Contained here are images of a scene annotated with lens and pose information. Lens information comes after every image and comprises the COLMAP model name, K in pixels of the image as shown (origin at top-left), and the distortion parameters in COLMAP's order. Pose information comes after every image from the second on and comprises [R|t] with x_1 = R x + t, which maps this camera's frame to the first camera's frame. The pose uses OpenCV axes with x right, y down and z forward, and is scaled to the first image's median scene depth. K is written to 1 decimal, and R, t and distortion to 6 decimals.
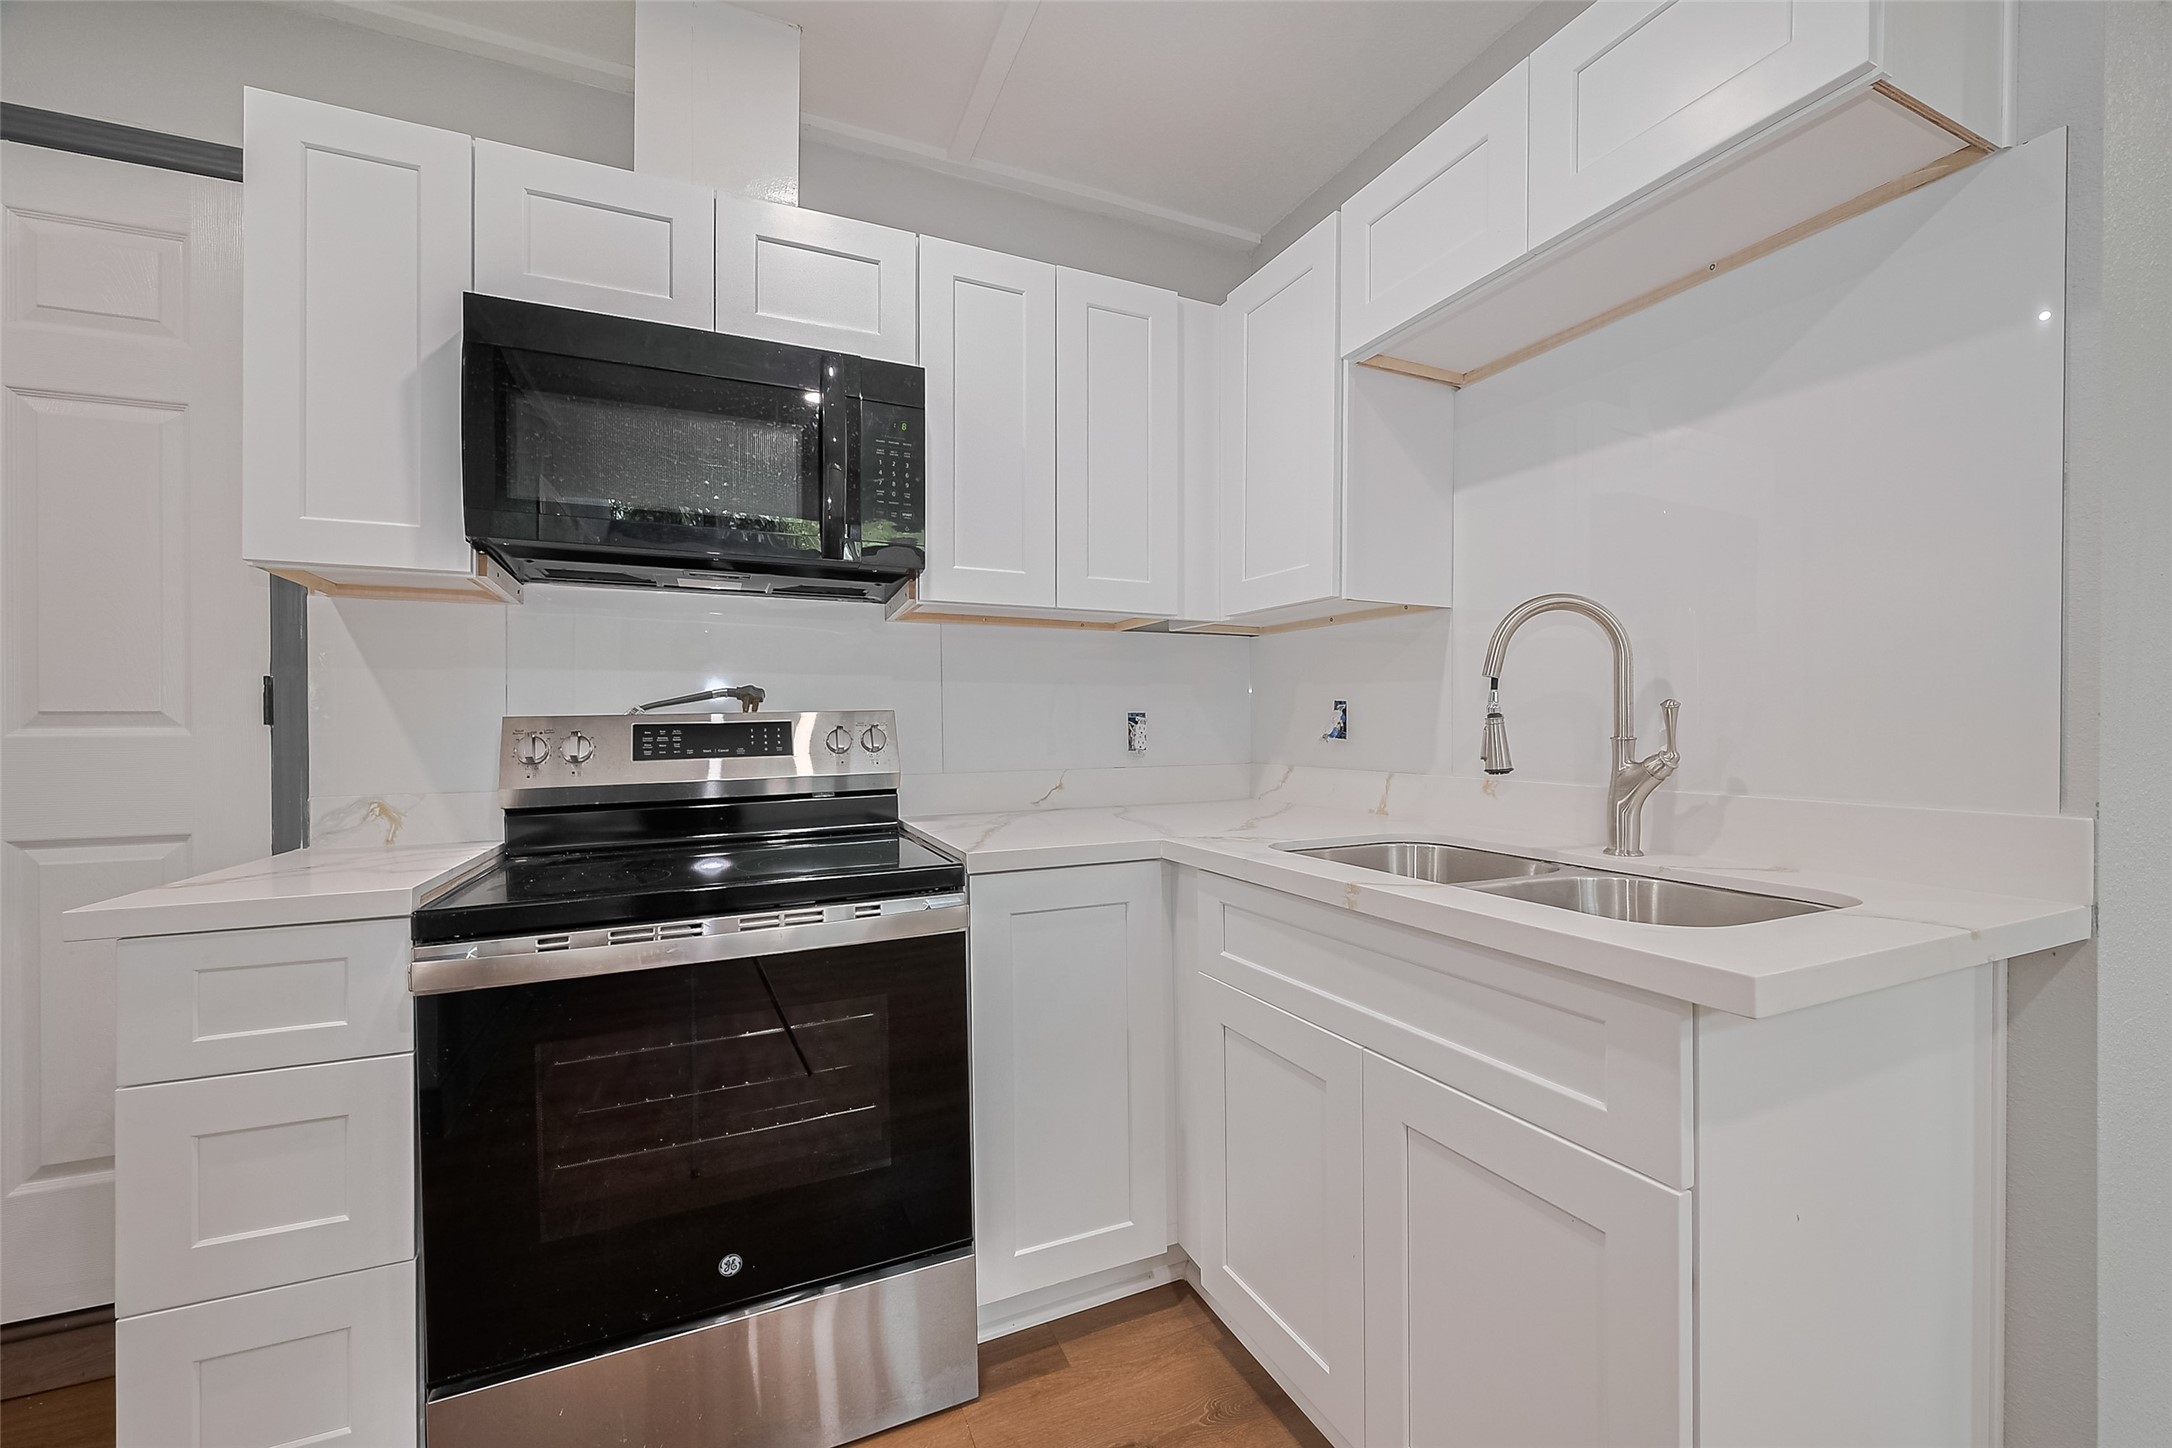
lens RADIAL K [[865.2, 0, 1087.4], [0, 865.2, 734.2], [0, 0, 1]] dist [0.000380, -0.000288]
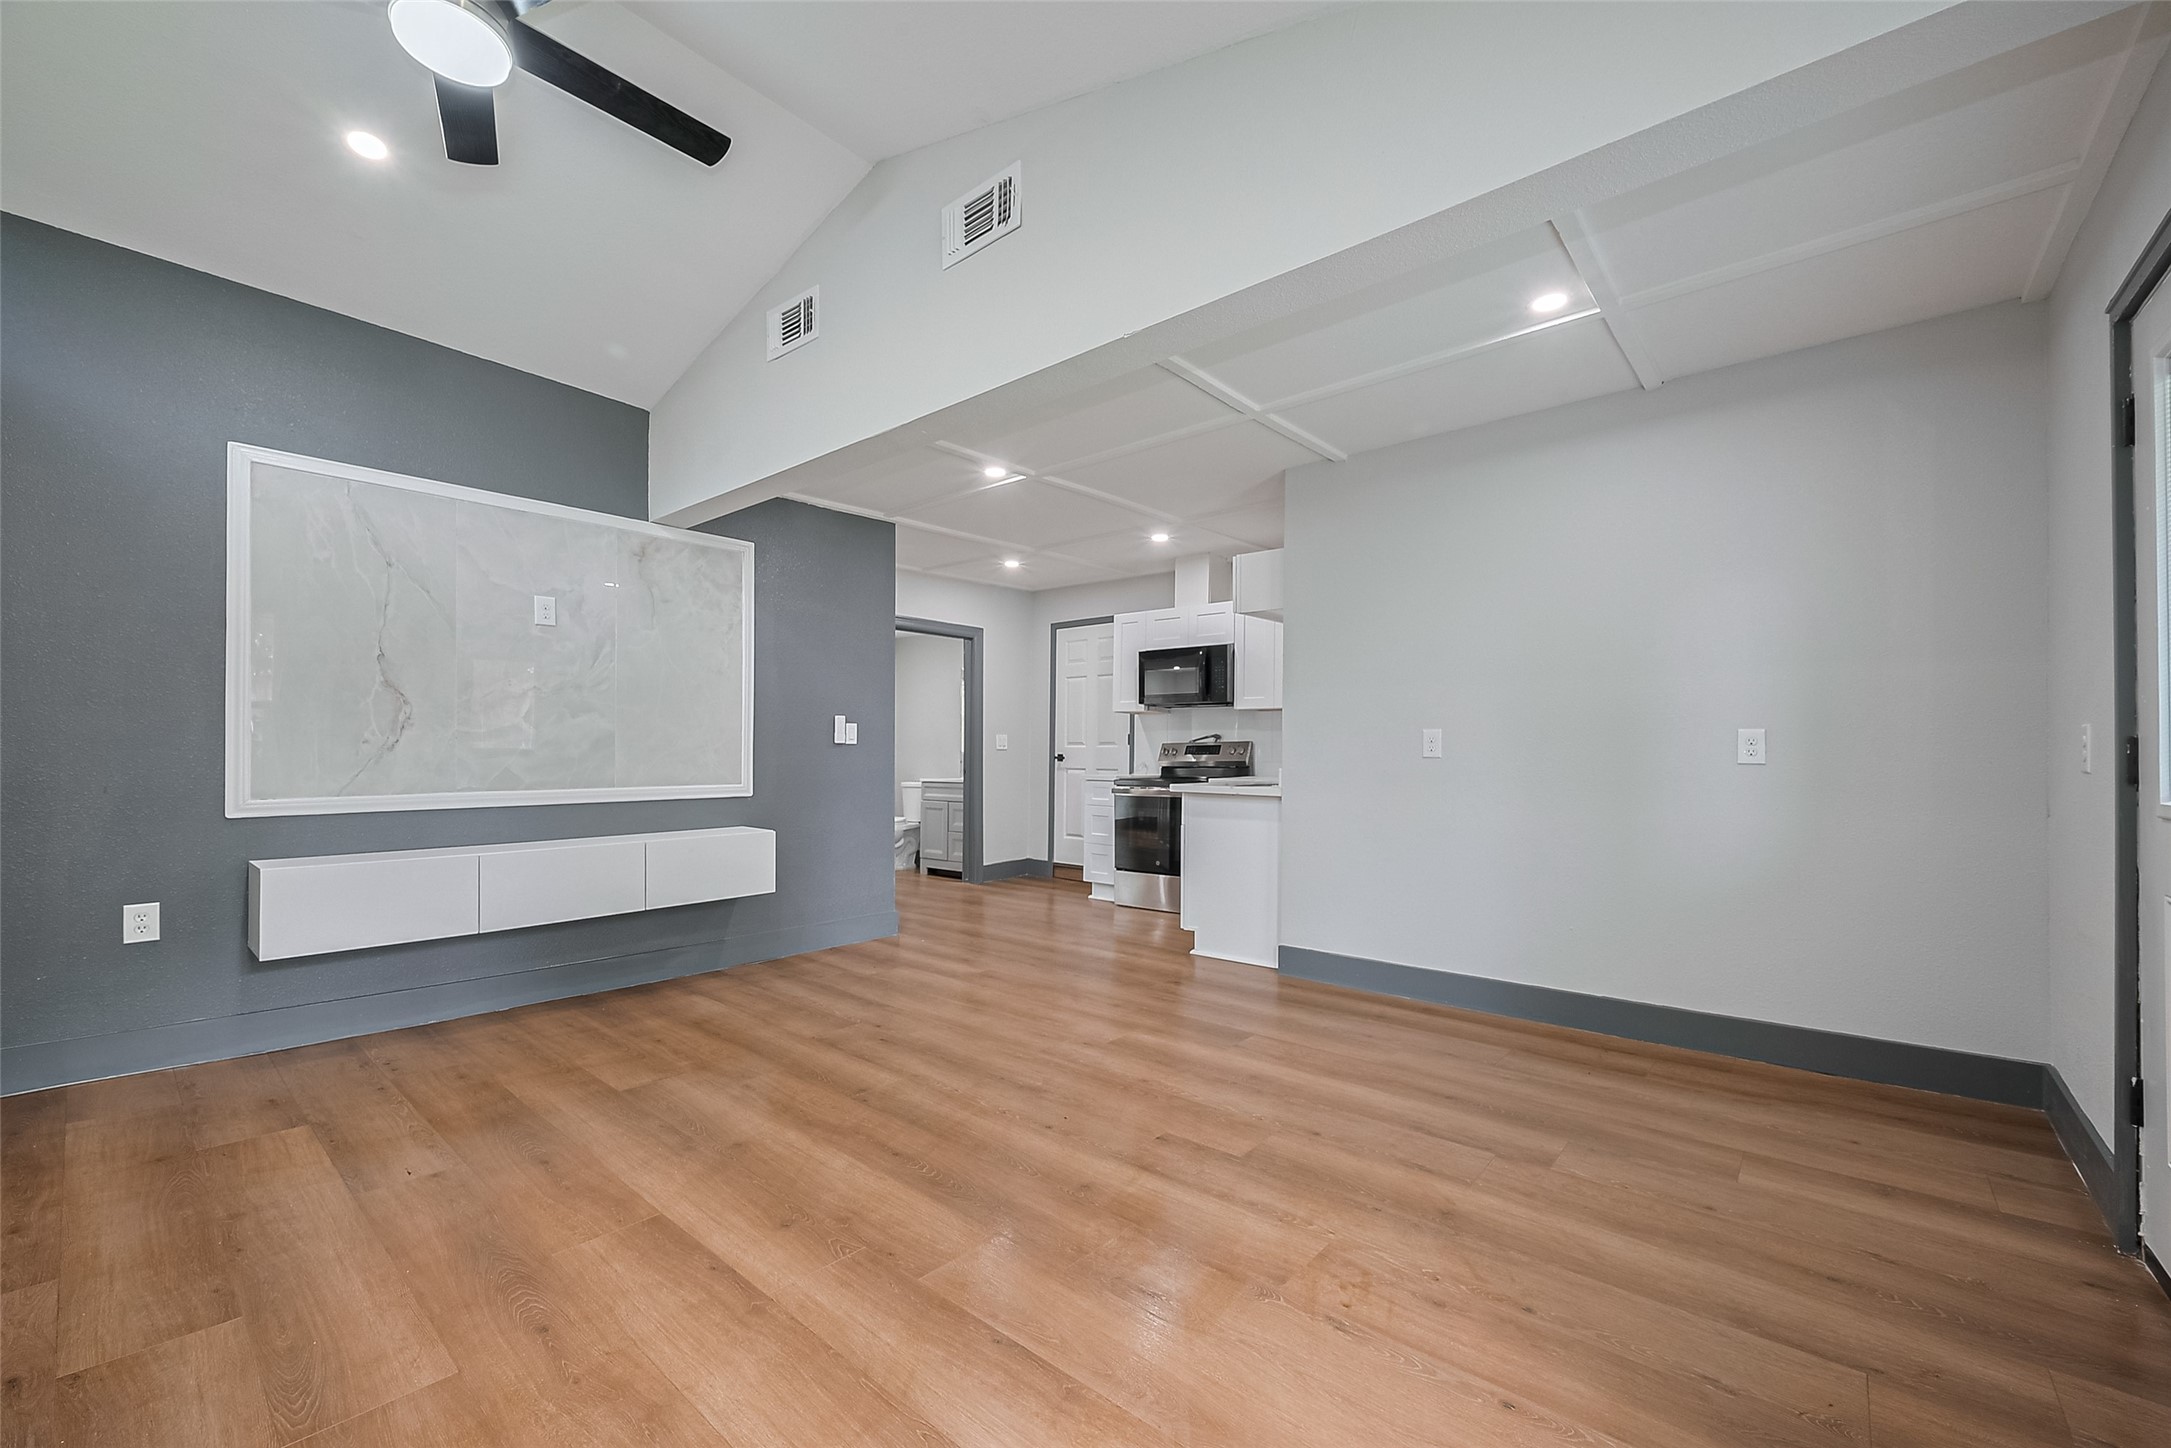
lens RADIAL K [[864.8, 0, 1094.2], [0, 864.8, 741.8], [0, 0, 1]] dist [0.000380, -0.000288]
pose [[0.446587, -0.000883, -0.894740, 2.704098], [-0.016231, 0.999827, -0.009088, 0.014871], [0.894593, 0.018581, 0.446496, -1.032412]]
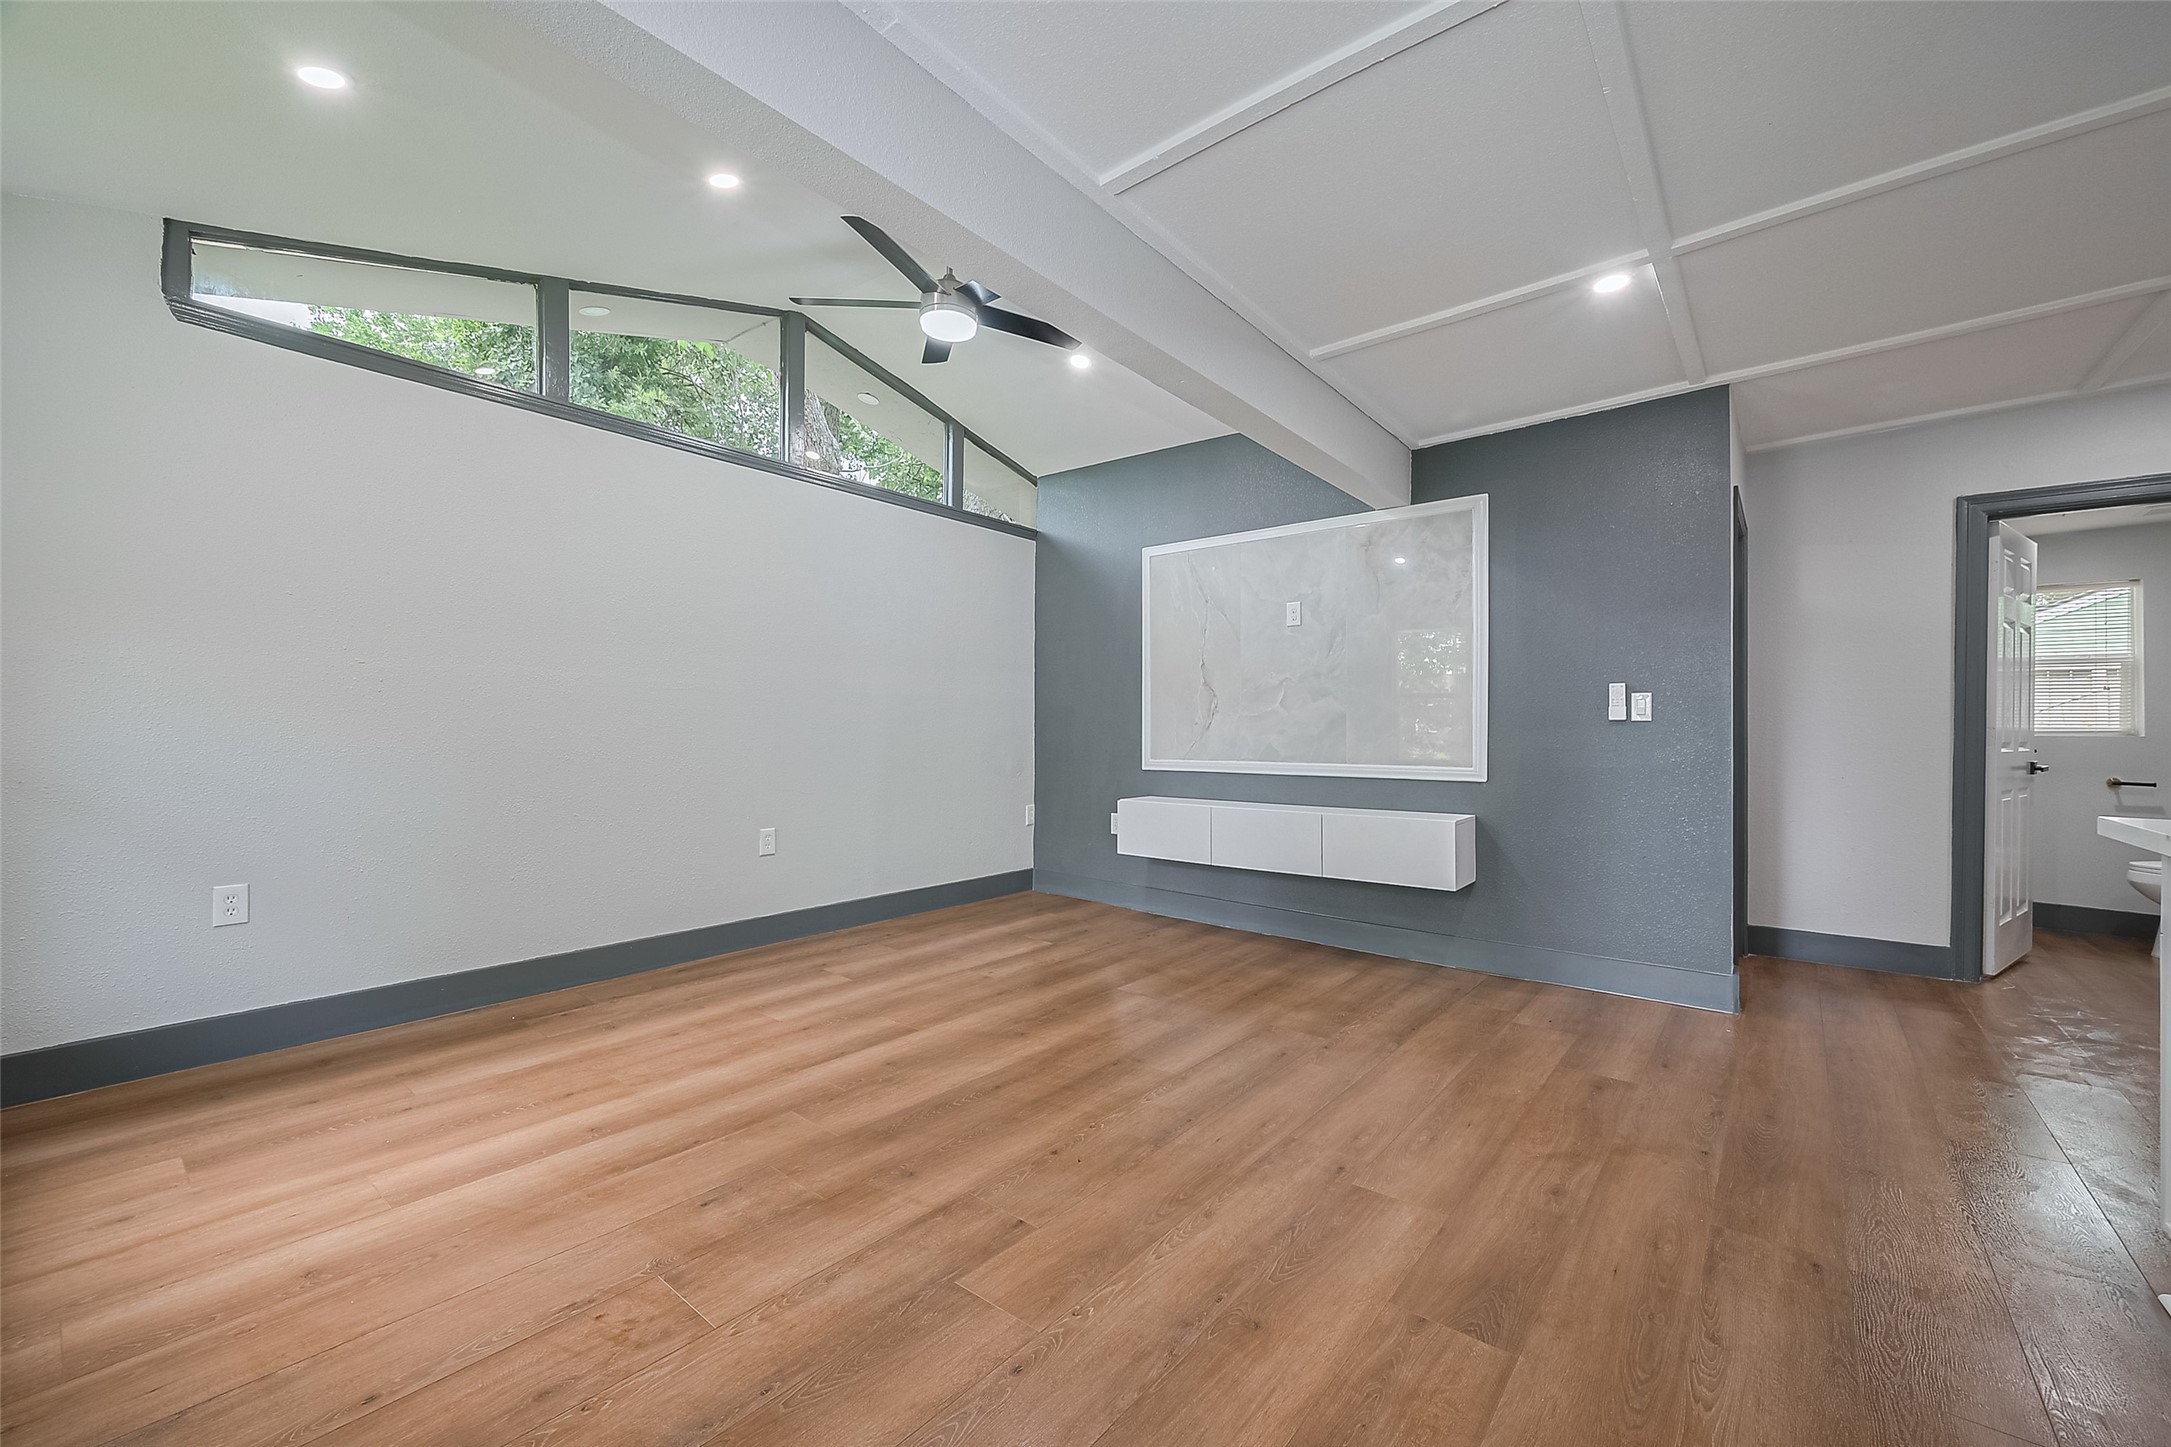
lens RADIAL K [[864.8, 0, 1089.8], [0, 864.8, 732.7], [0, 0, 1]] dist [0.000380, -0.000288]
pose [[-0.885456, 0.007700, -0.464659, 1.890920], [0.000419, 0.999876, 0.015771, 0.004249], [0.464722, 0.013770, -0.885349, 0.773092]]
